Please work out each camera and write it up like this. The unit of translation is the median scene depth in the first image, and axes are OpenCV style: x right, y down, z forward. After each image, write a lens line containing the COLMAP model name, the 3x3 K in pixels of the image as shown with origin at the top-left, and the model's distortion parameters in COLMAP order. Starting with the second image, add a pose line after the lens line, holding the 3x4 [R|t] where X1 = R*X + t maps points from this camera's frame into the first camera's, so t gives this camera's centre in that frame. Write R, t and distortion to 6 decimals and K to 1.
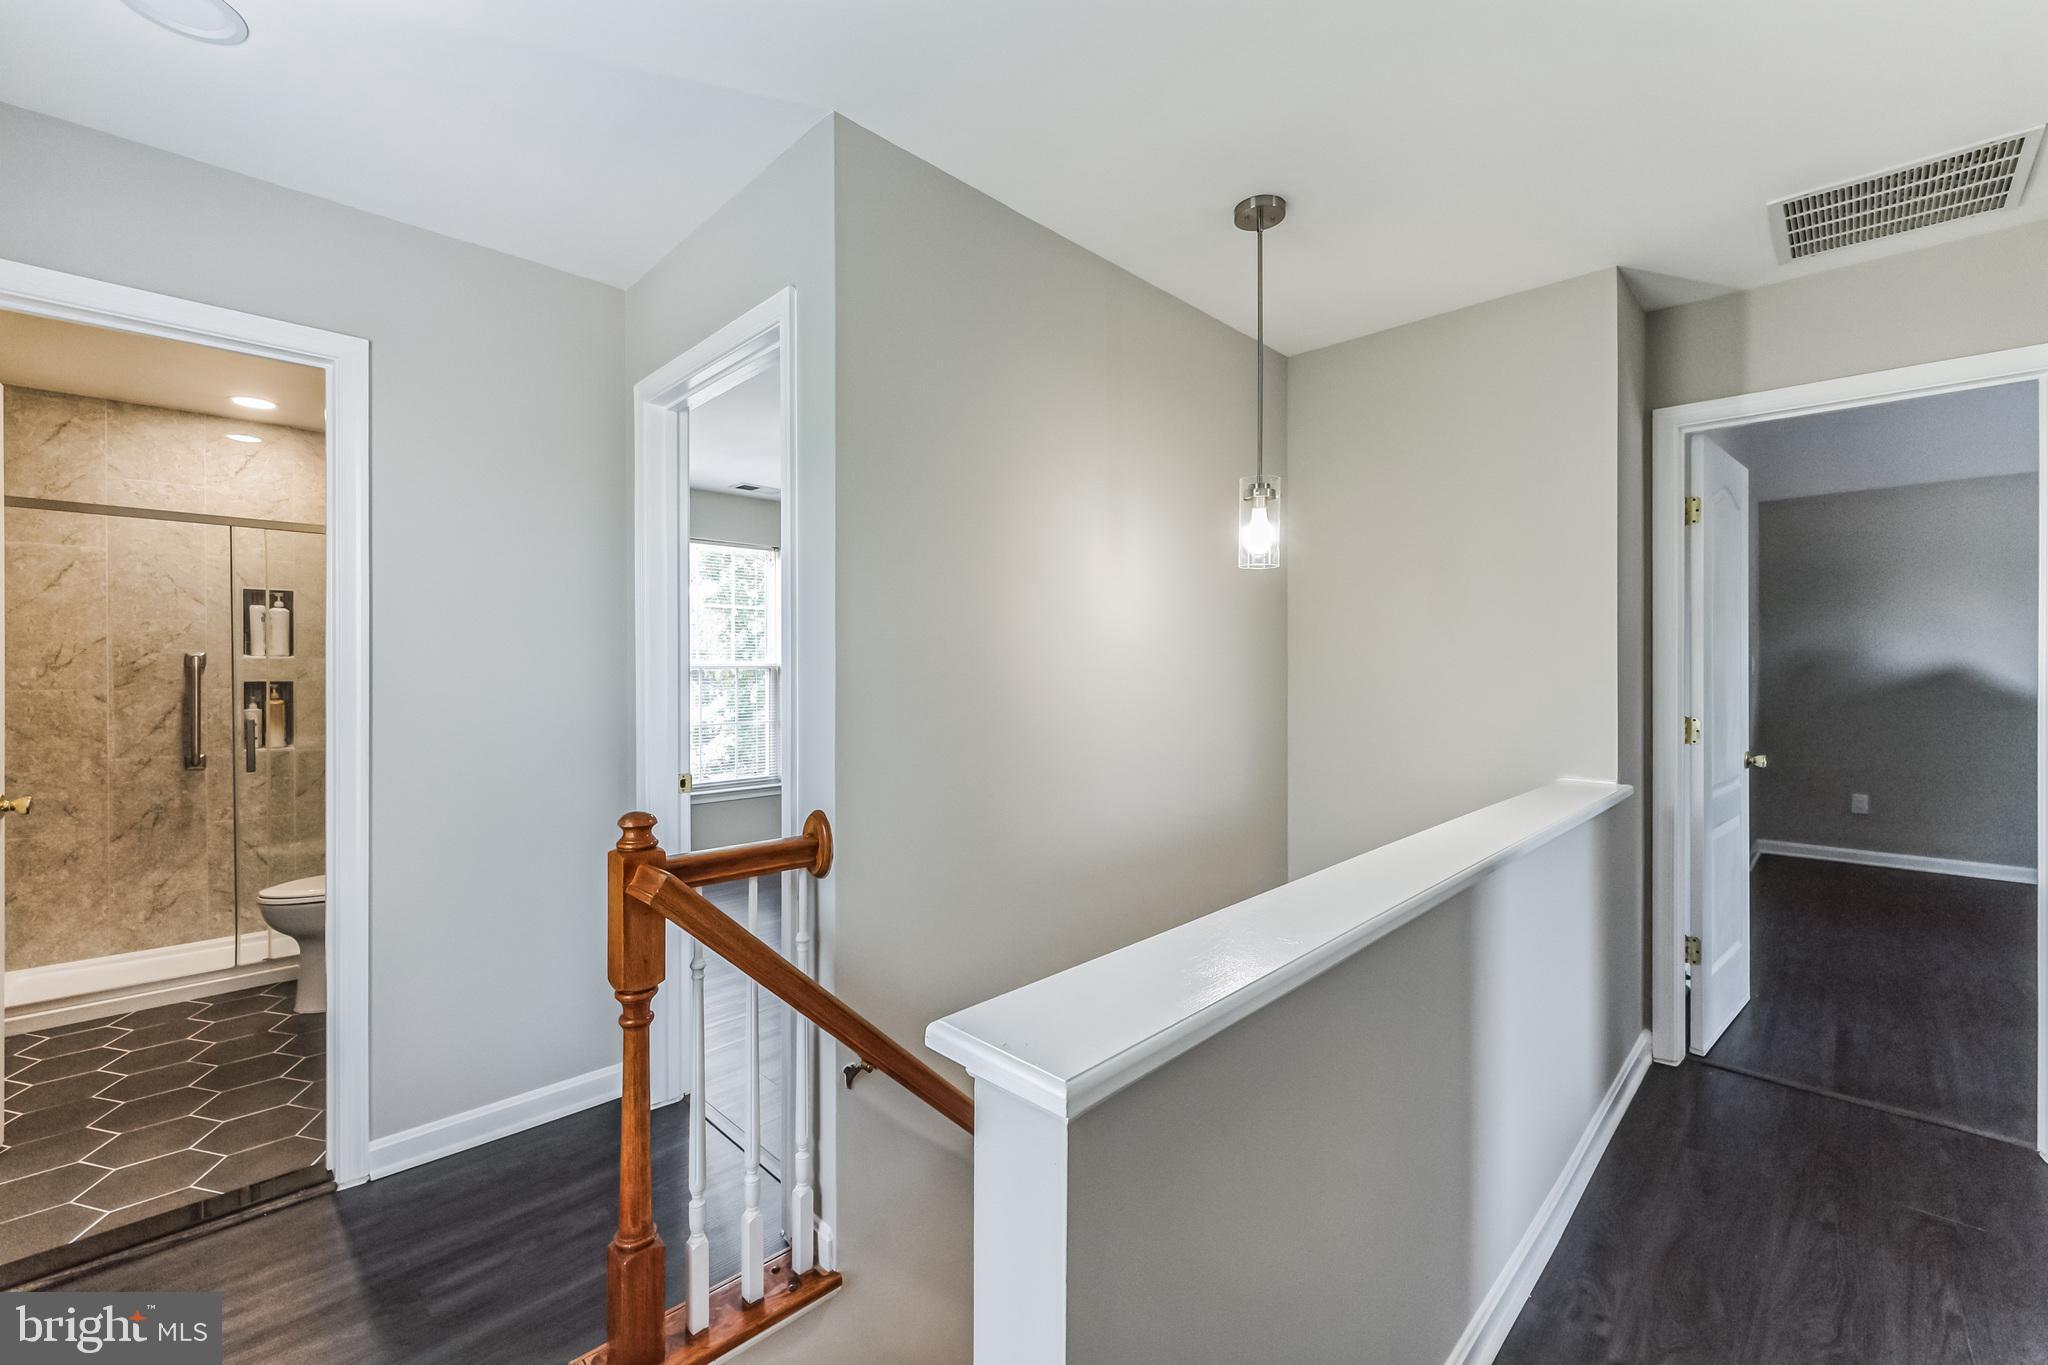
lens RADIAL K [[844.6, 0, 1029.3], [0, 844.6, 675.8], [0, 0, 1]] dist [-0.002841, 0.000005]
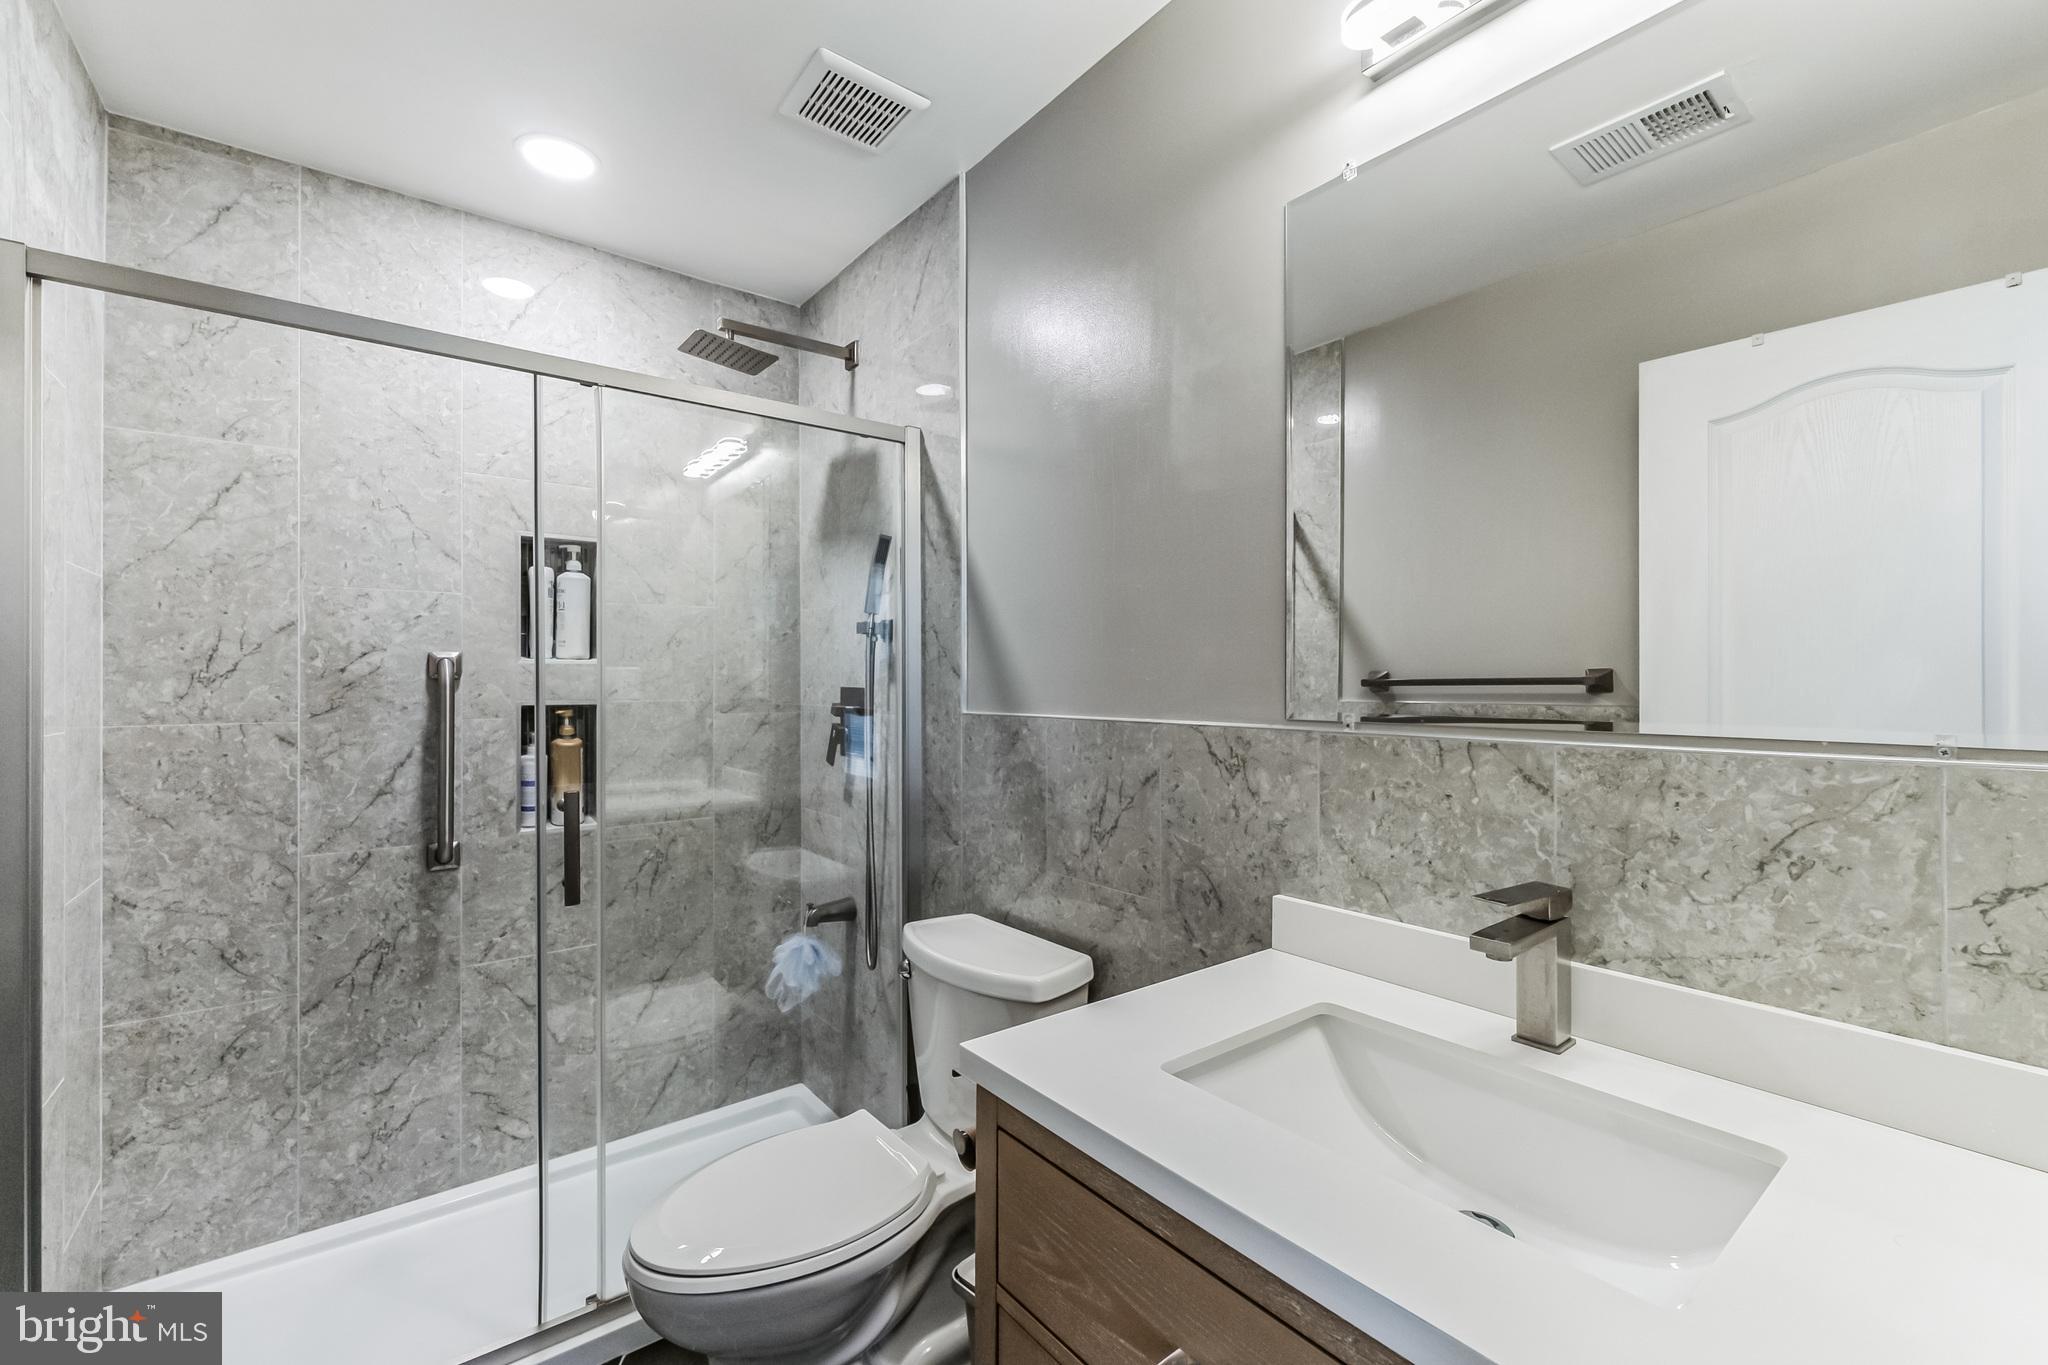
lens RADIAL K [[844.6, 0, 1021.2], [0, 844.6, 682.8], [0, 0, 1]] dist [-0.002841, 0.000005]
pose [[0.992438, -0.003370, -0.122701, -0.577832], [0.002093, 0.999942, -0.010540, -0.001532], [0.122729, 0.010204, 0.992388, 0.528534]]
